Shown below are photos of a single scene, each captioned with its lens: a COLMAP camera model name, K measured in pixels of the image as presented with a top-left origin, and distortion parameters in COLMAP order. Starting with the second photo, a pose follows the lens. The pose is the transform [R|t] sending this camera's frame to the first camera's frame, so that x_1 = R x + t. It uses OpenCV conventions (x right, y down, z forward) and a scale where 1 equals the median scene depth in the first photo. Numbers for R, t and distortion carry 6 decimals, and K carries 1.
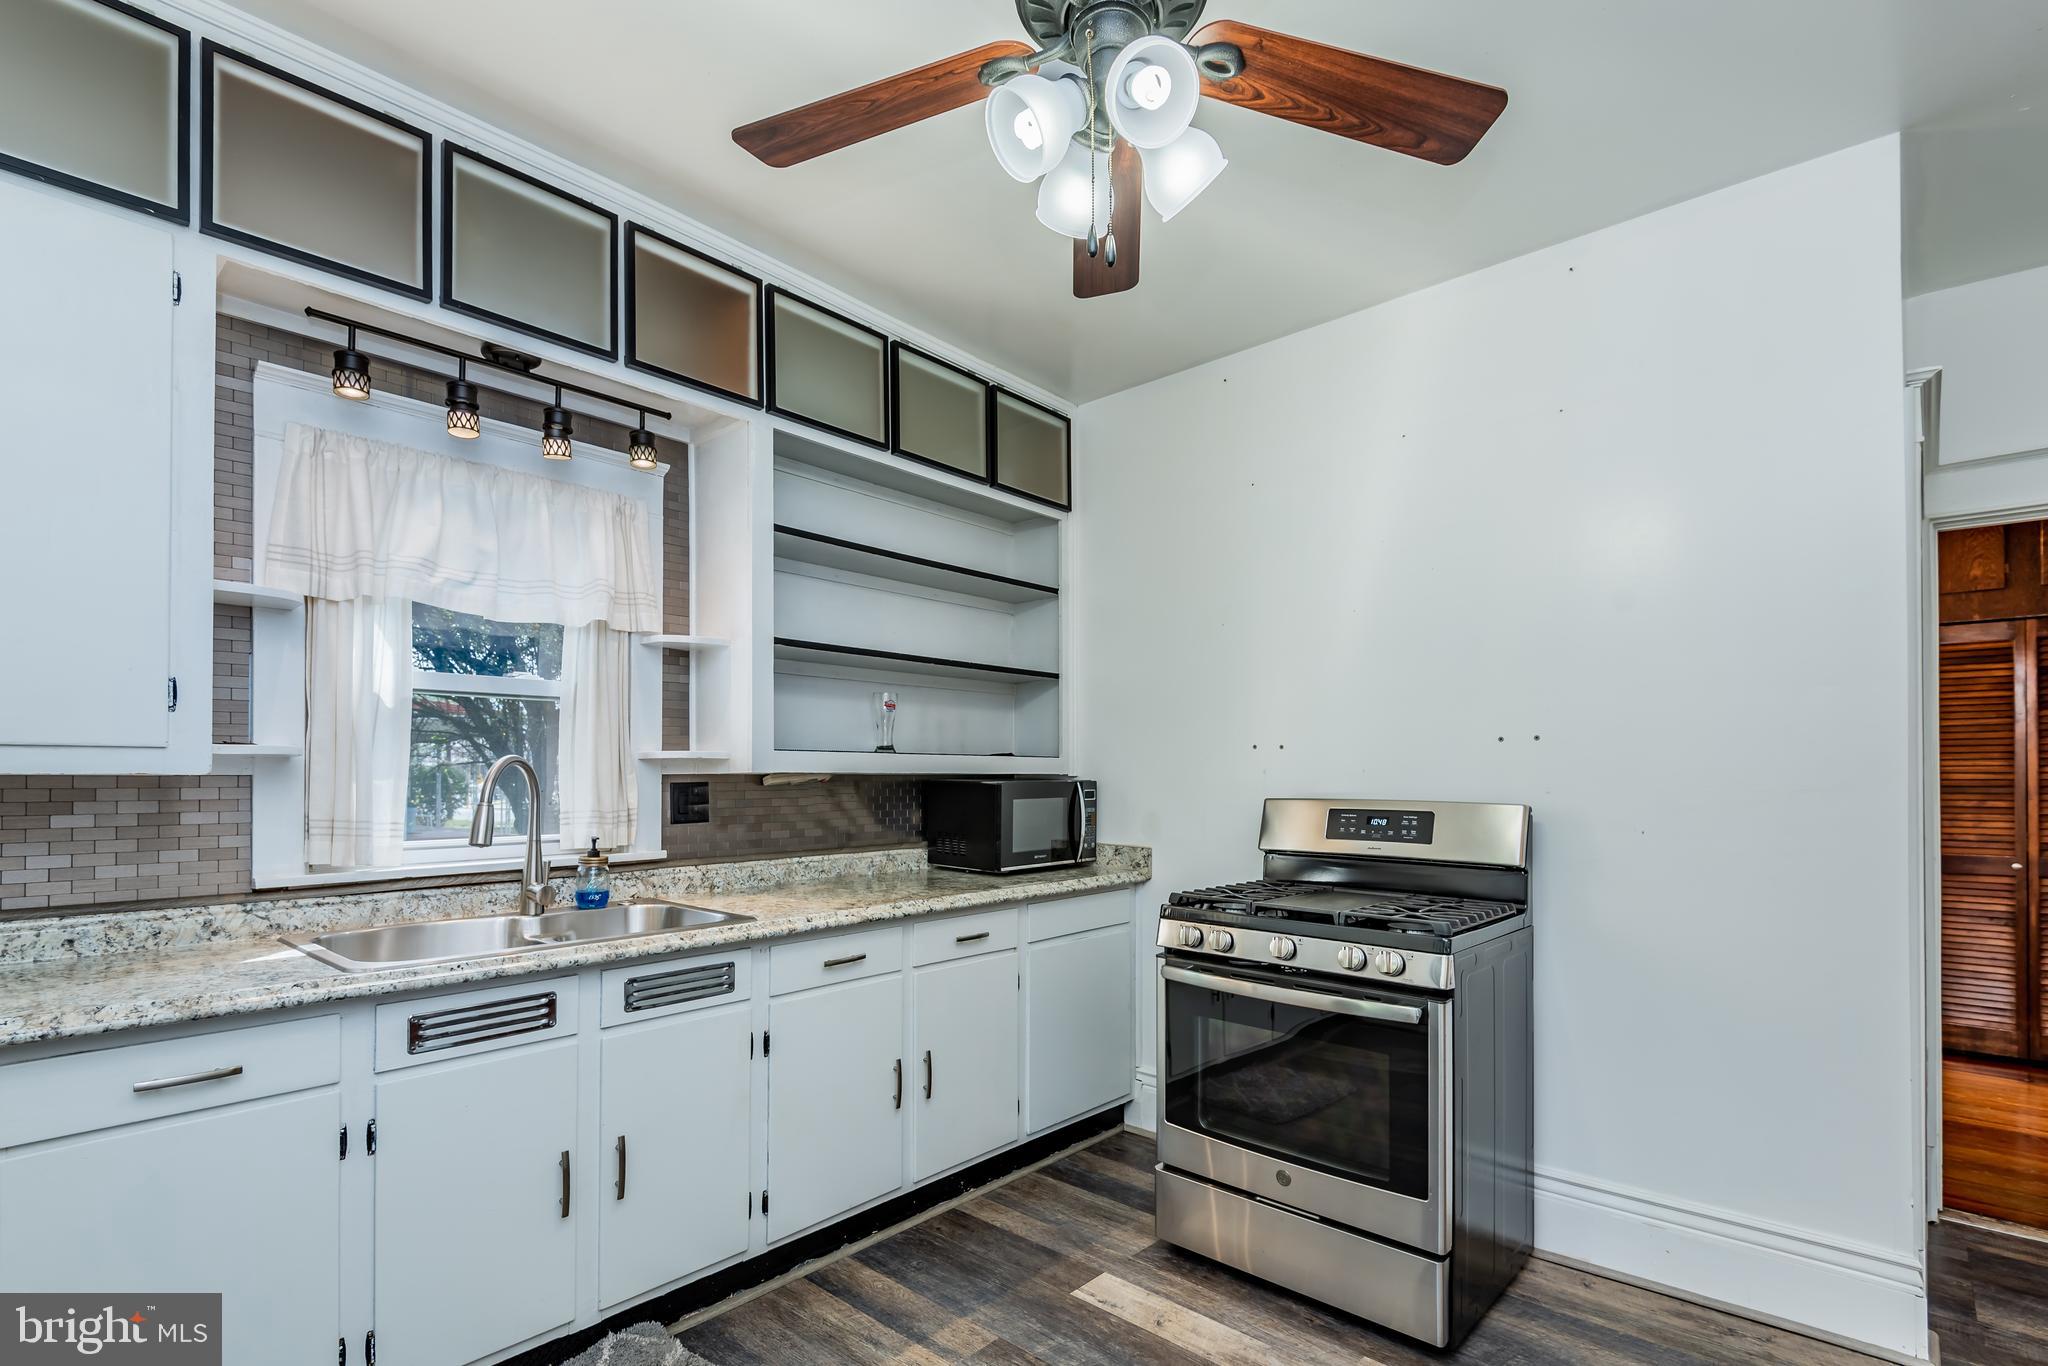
lens RADIAL K [[954.4, 0, 1008.4], [0, 954.4, 763.2], [0, 0, 1]] dist [0.015356, -0.006154]
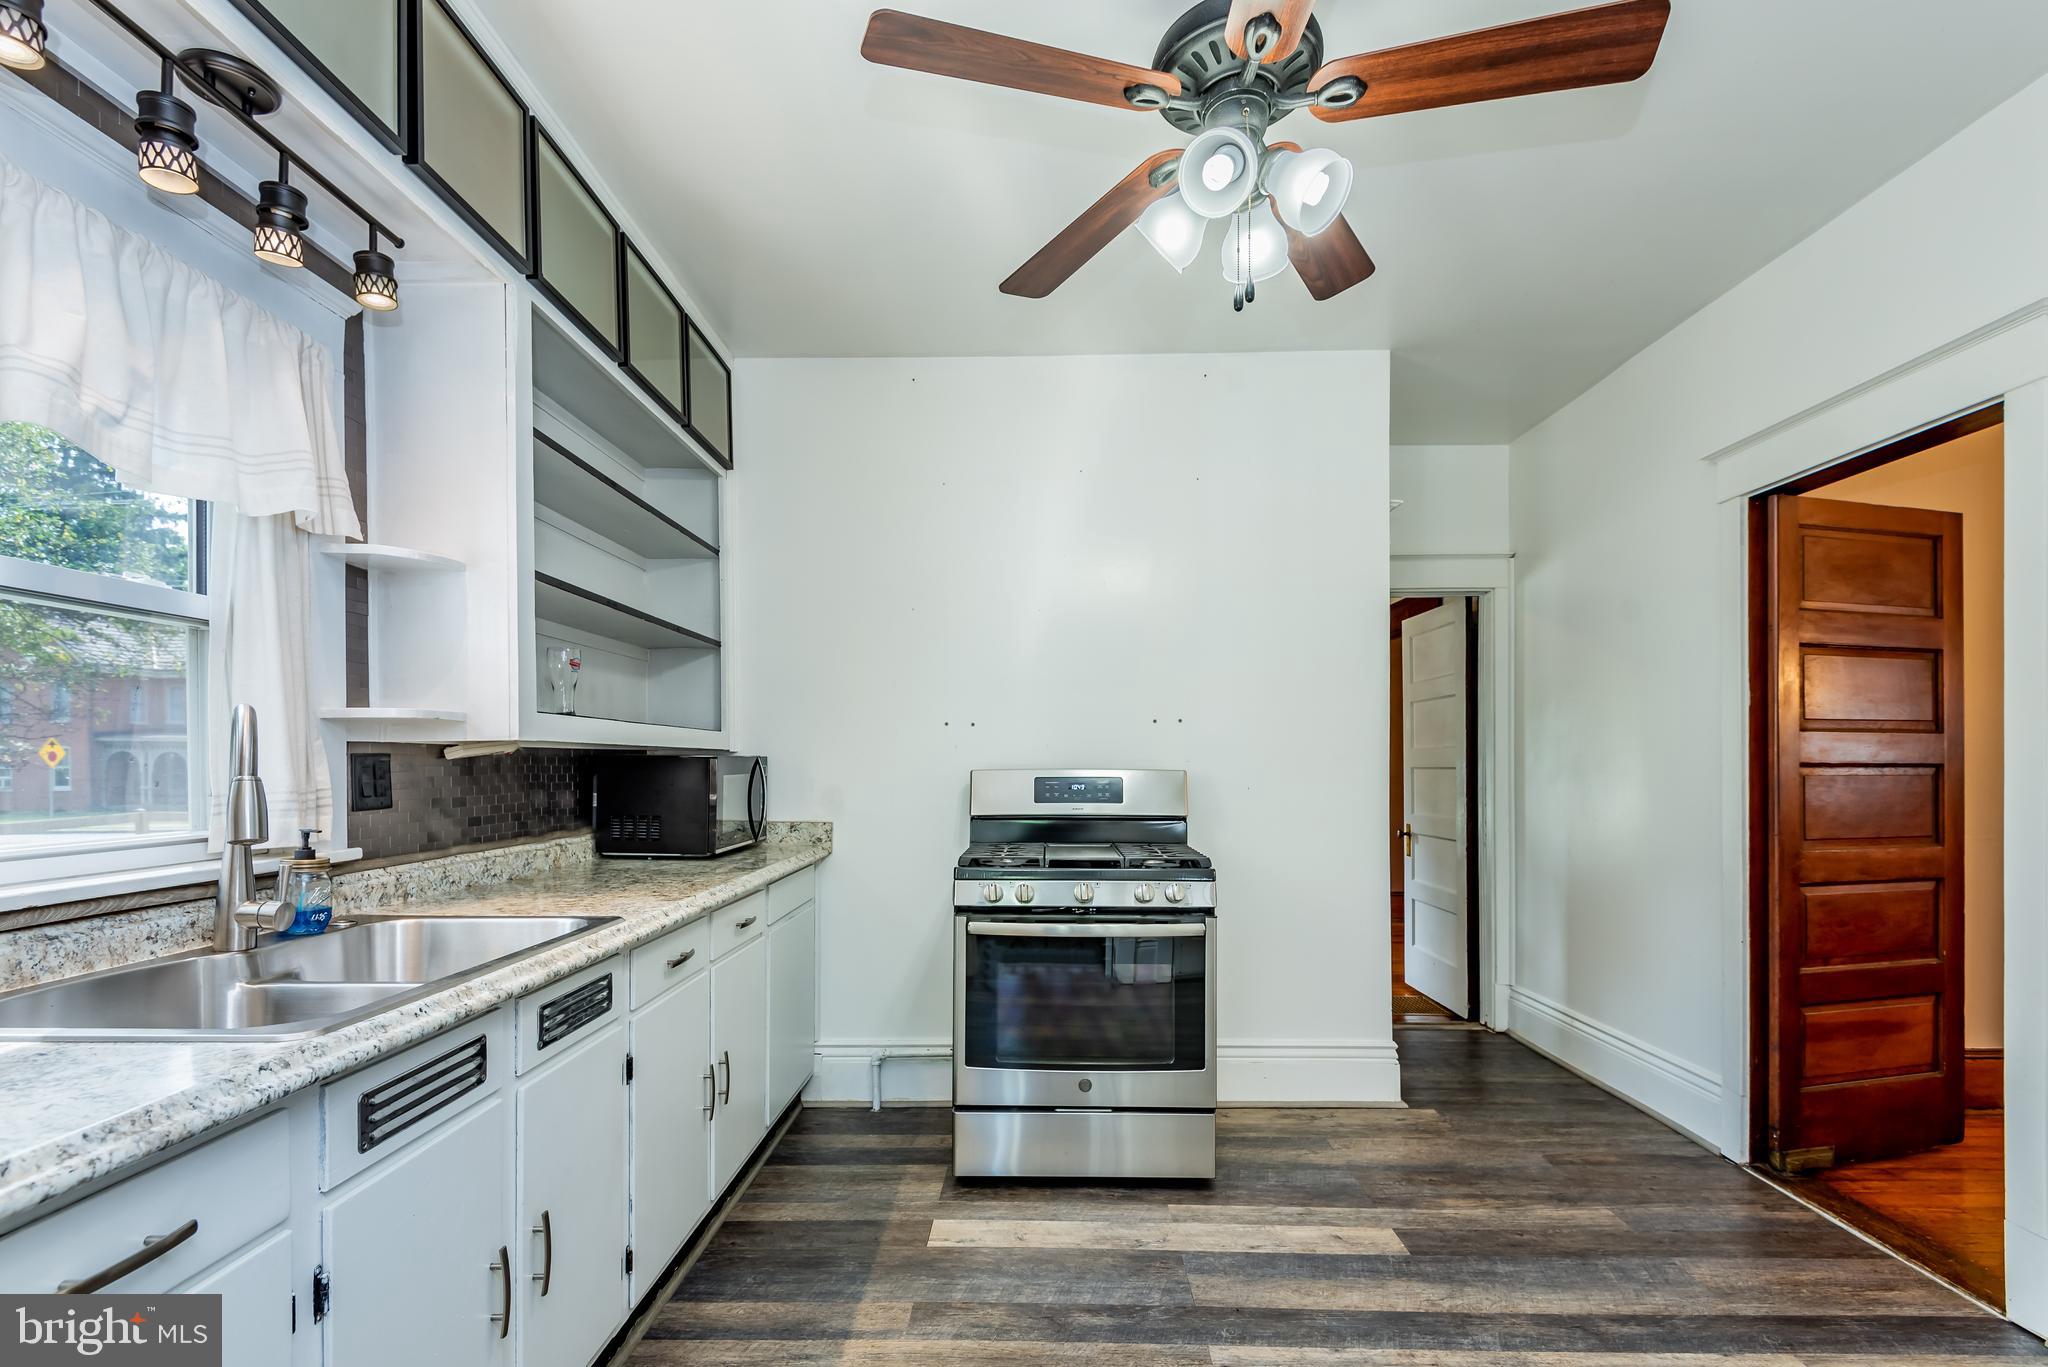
lens RADIAL K [[954.4, 0, 1013.0], [0, 954.4, 762.3], [0, 0, 1]] dist [0.015356, -0.006154]
pose [[0.756892, -0.002951, 0.653533, -0.501435], [-0.004389, 0.999944, 0.009599, 0.020616], [-0.653525, -0.010133, 0.756837, 0.153109]]
